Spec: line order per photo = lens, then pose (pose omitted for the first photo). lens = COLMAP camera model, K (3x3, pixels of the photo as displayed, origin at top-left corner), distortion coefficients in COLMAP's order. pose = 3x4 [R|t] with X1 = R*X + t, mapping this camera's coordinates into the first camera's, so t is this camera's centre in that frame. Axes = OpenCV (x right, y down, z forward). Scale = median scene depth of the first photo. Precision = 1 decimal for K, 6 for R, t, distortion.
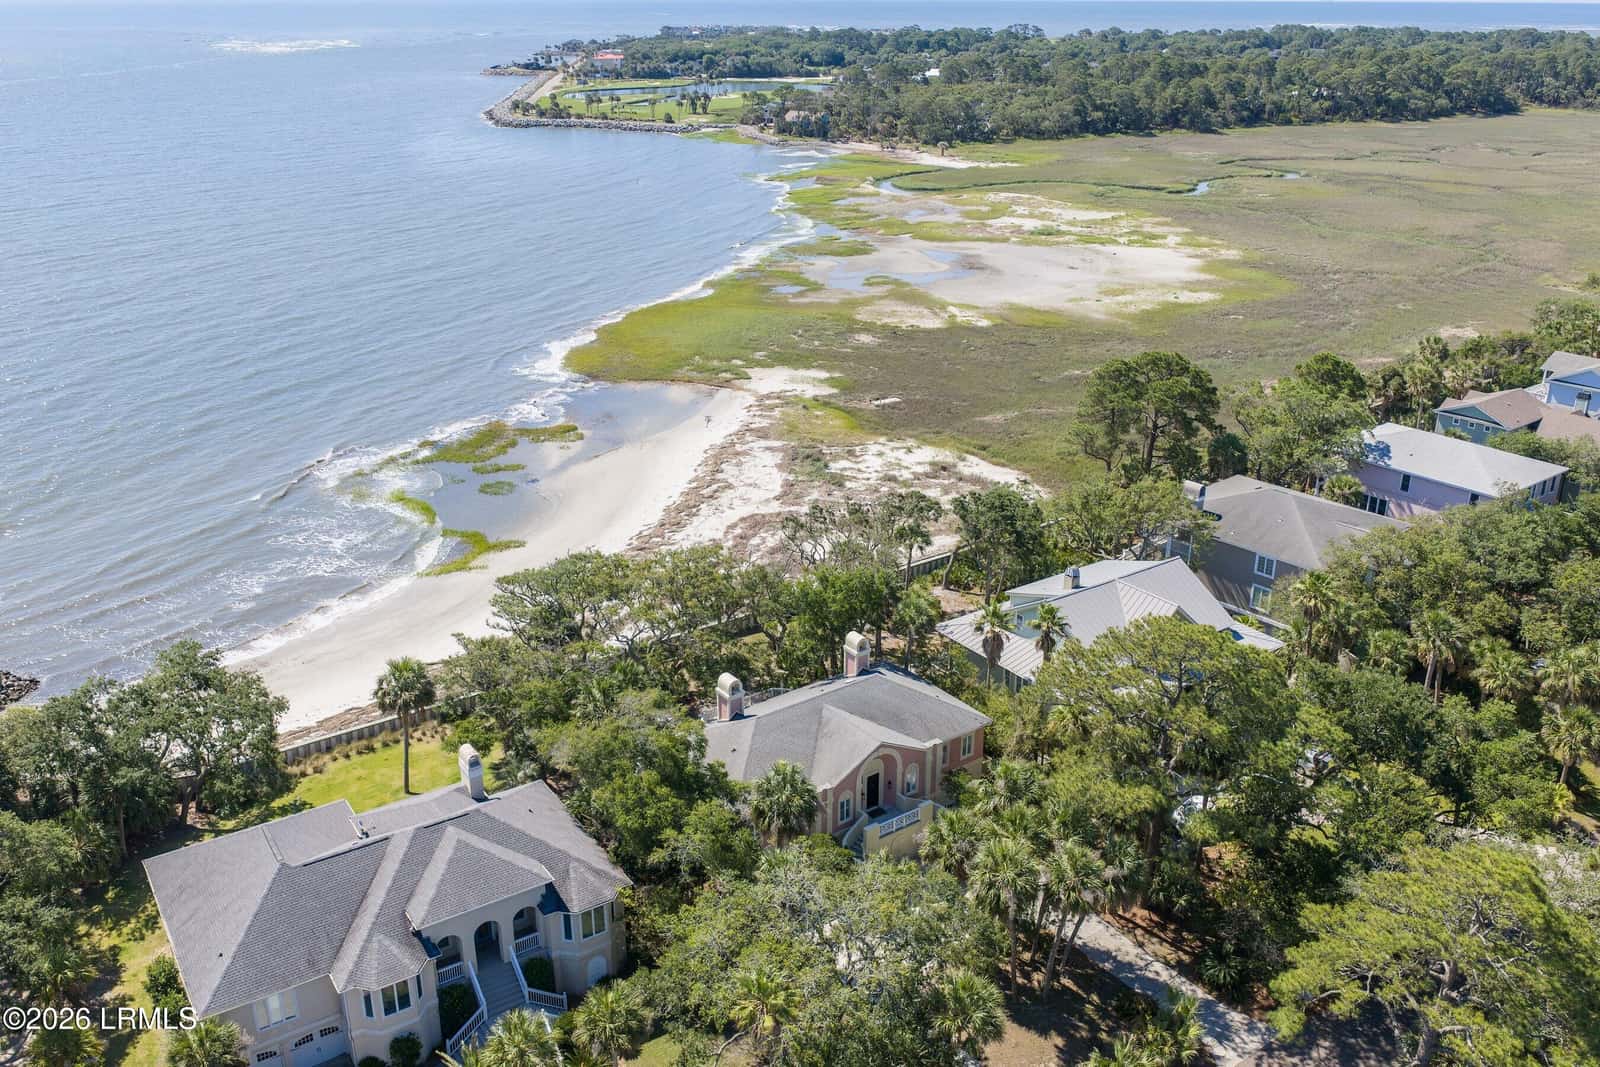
lens RADIAL K [[1339.0, 0, 800.0], [0, 1339.0, 533.5], [0, 0, 1]] dist [0.013004, -0.017266]
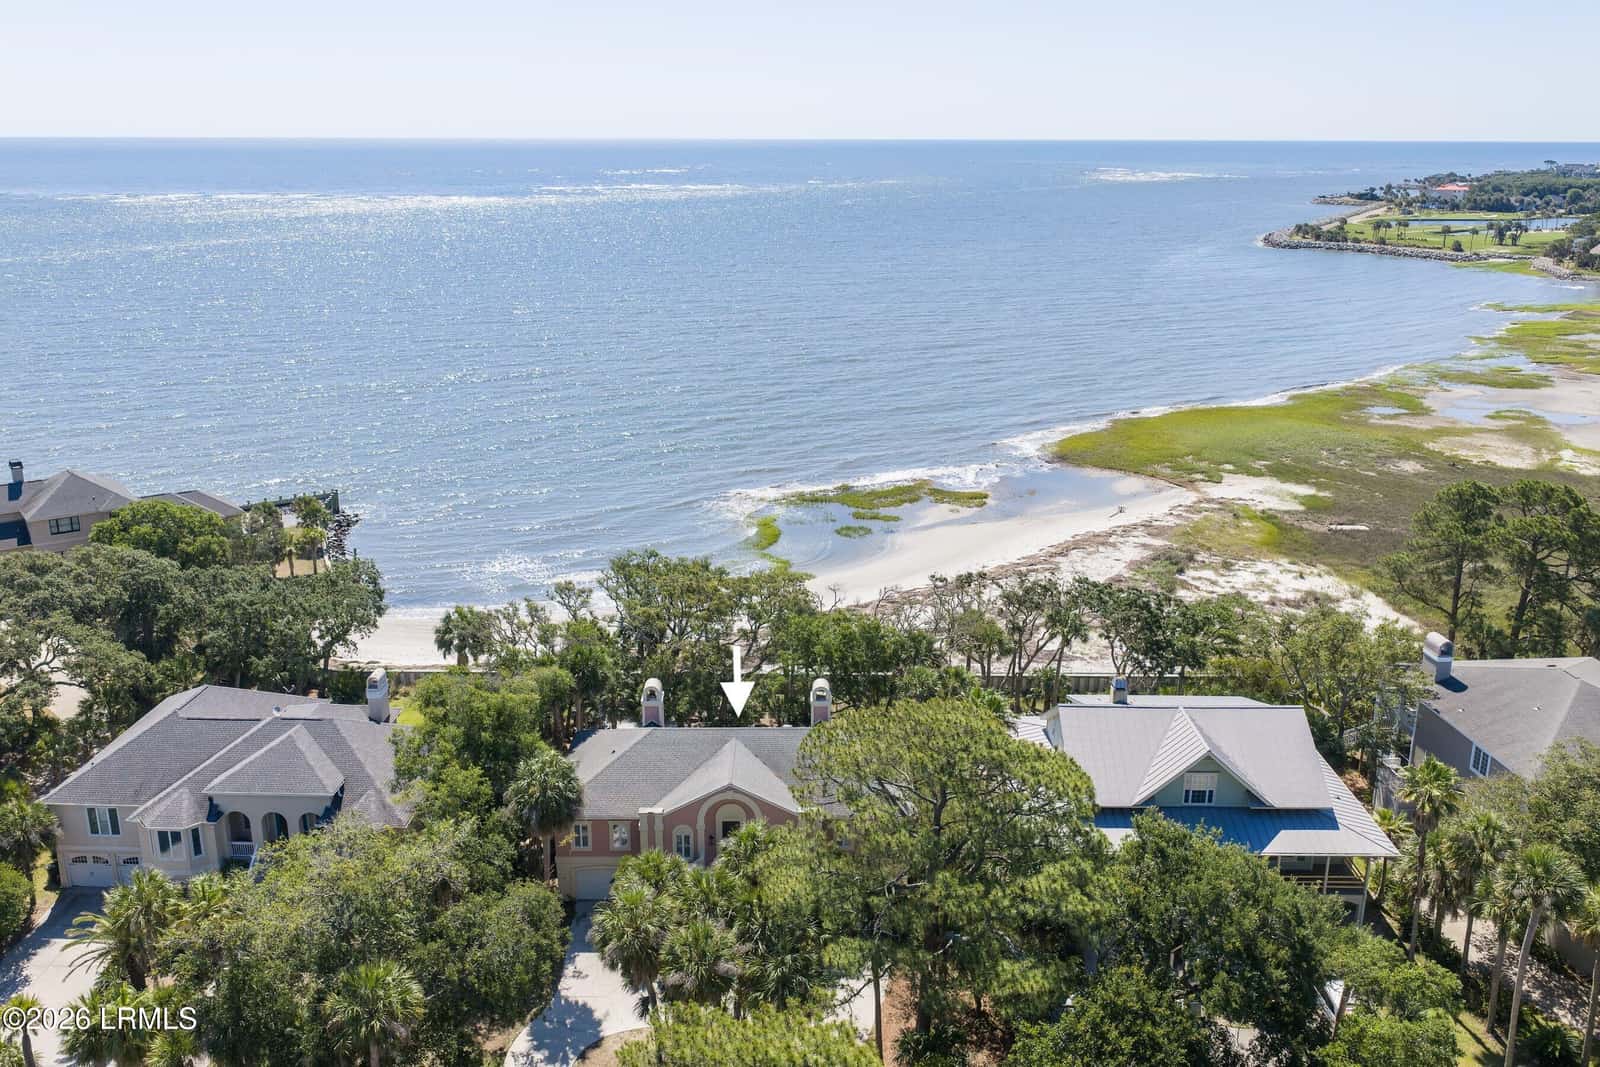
lens RADIAL K [[1339.0, 0, 800.0], [0, 1339.0, 533.5], [0, 0, 1]] dist [0.013004, -0.017266]
pose [[0.810737, 0.168142, -0.560743, 0.098490], [-0.220472, 0.975036, -0.026394, 0.001088], [0.542307, 0.145027, 0.827569, 0.045075]]
